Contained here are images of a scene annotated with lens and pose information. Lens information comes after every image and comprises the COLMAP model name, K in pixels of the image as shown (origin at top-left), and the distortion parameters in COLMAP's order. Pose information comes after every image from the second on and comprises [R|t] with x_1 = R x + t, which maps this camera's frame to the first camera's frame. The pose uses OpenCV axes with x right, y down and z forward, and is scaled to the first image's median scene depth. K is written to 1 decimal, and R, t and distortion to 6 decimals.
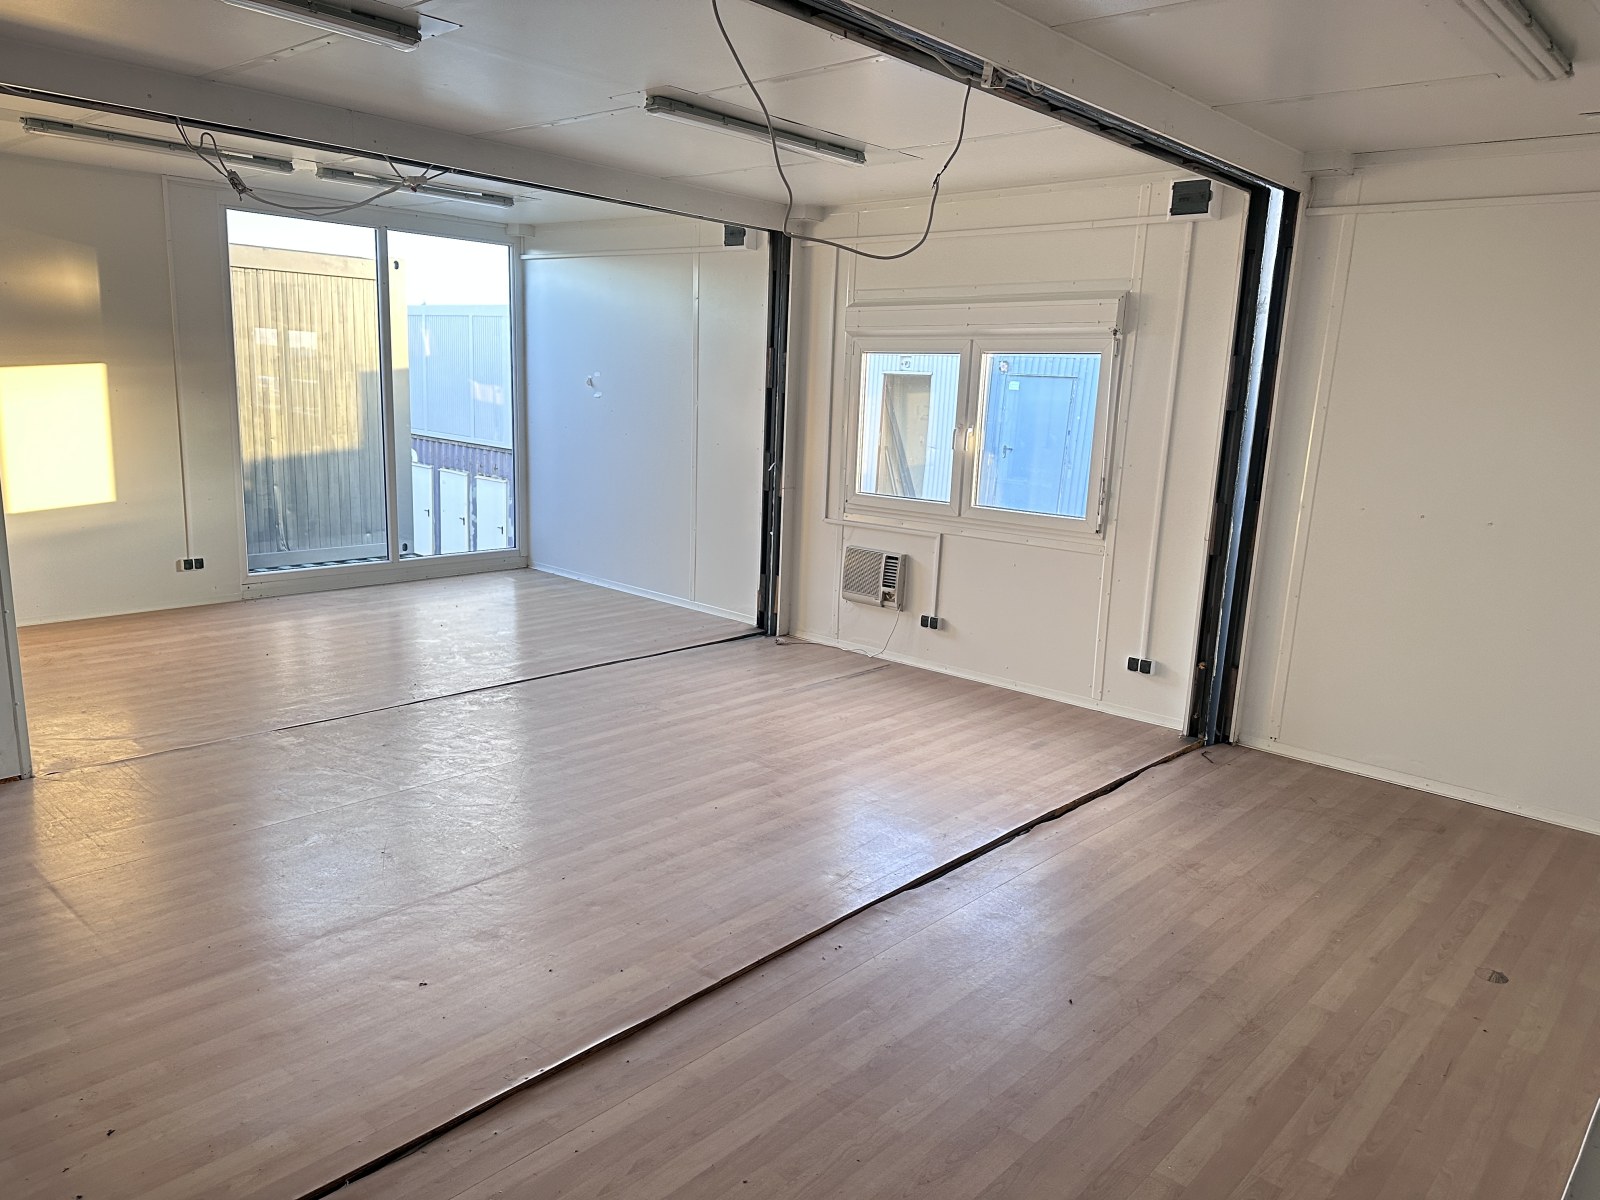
lens RADIAL K [[1110.6, 0, 800.8], [0, 1110.6, 606.5], [0, 0, 1]] dist [0.078904, -0.092243]
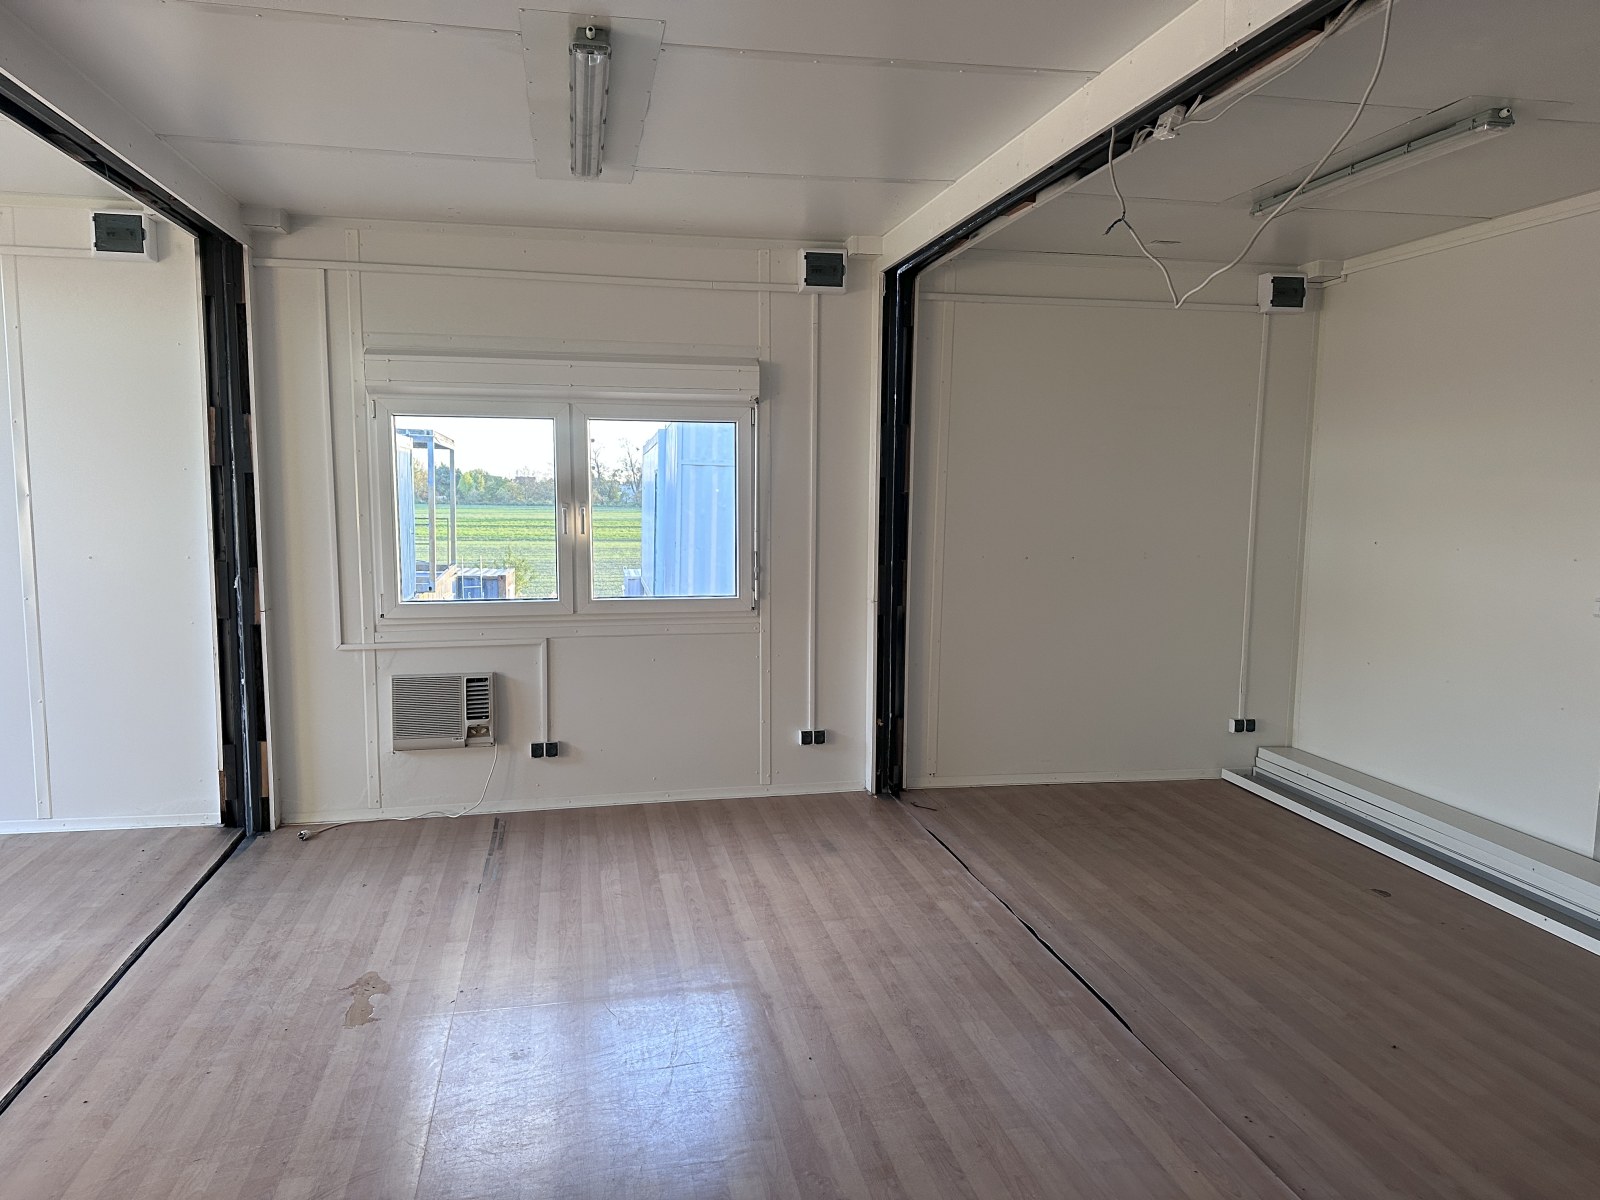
lens RADIAL K [[1110.6, 0, 789.8], [0, 1110.6, 601.4], [0, 0, 1]] dist [0.078904, -0.092243]
pose [[0.598279, -0.126170, 0.791292, -0.492271], [0.176951, 0.983949, 0.023099, -0.096797], [-0.781505, 0.126200, 0.611002, 0.440539]]
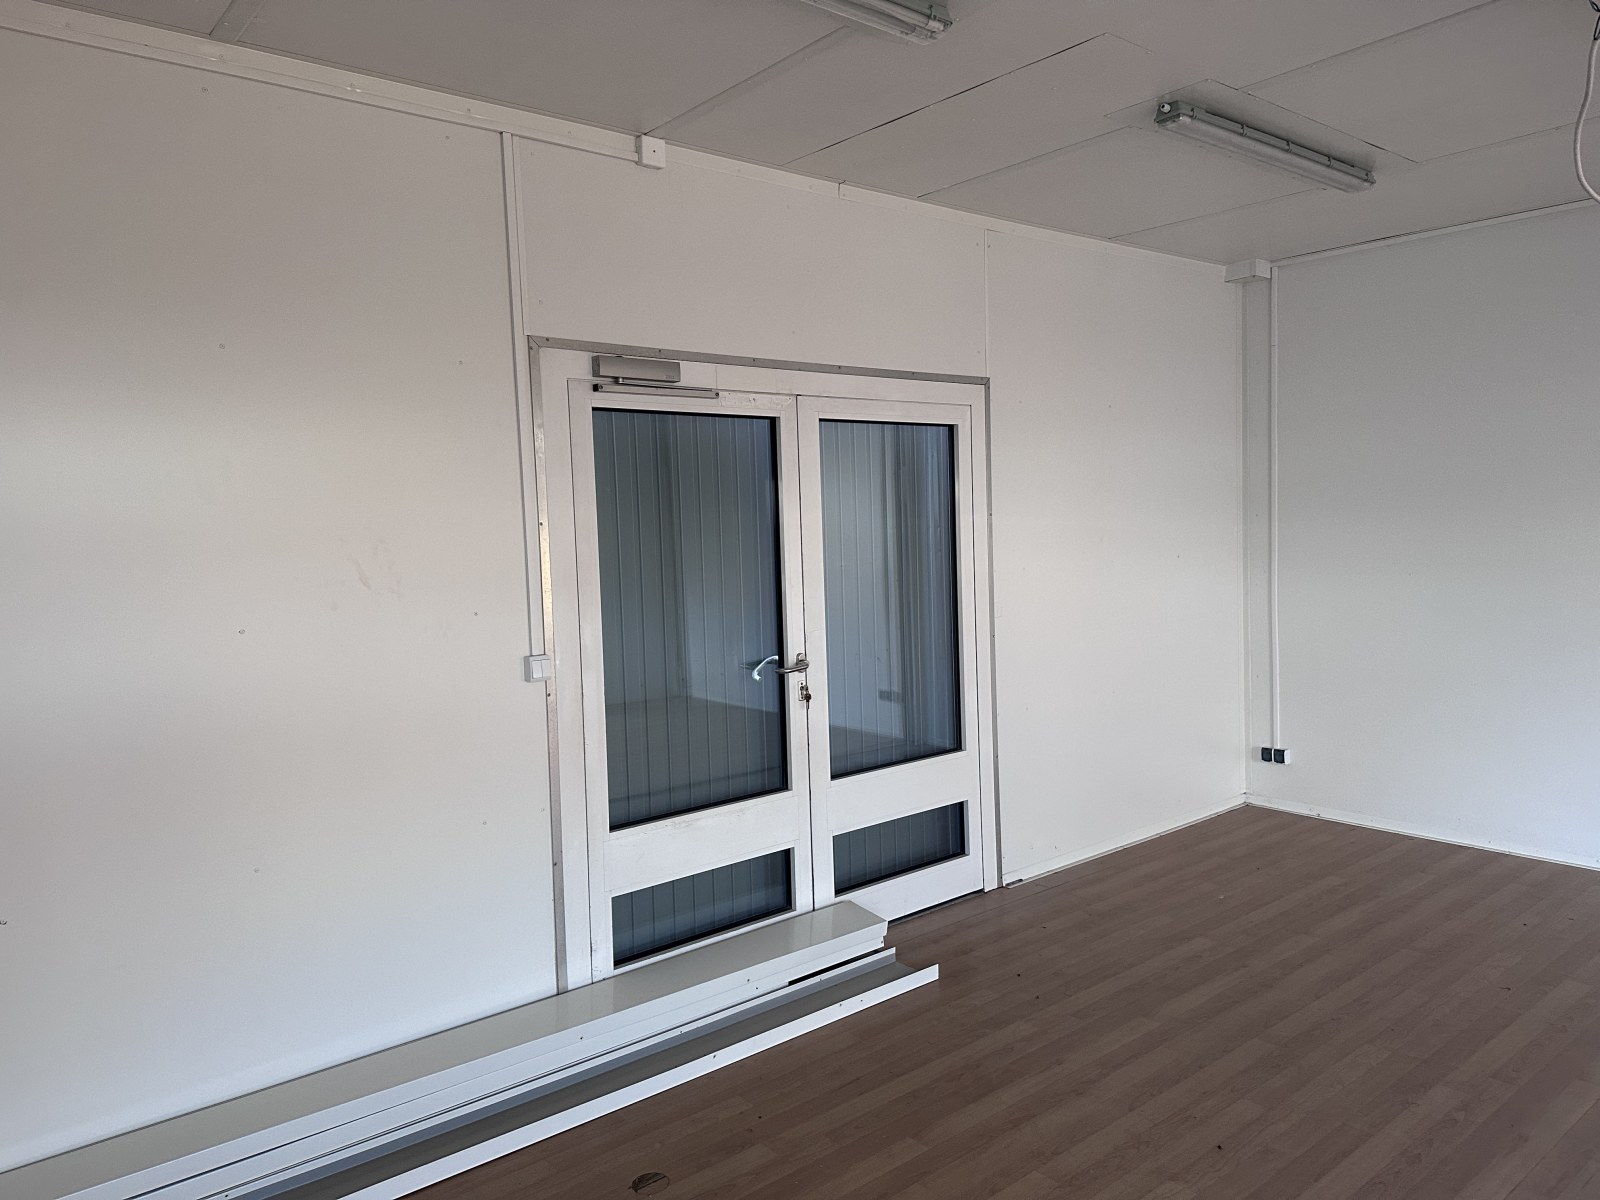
lens RADIAL K [[1110.6, 0, 809.0], [0, 1110.6, 589.4], [0, 0, 1]] dist [0.078904, -0.092243]
pose [[-0.989681, -0.022121, 0.141568, 0.255375], [0.016107, 0.964574, 0.263320, -0.169580], [-0.142378, 0.262883, -0.954265, 1.024140]]
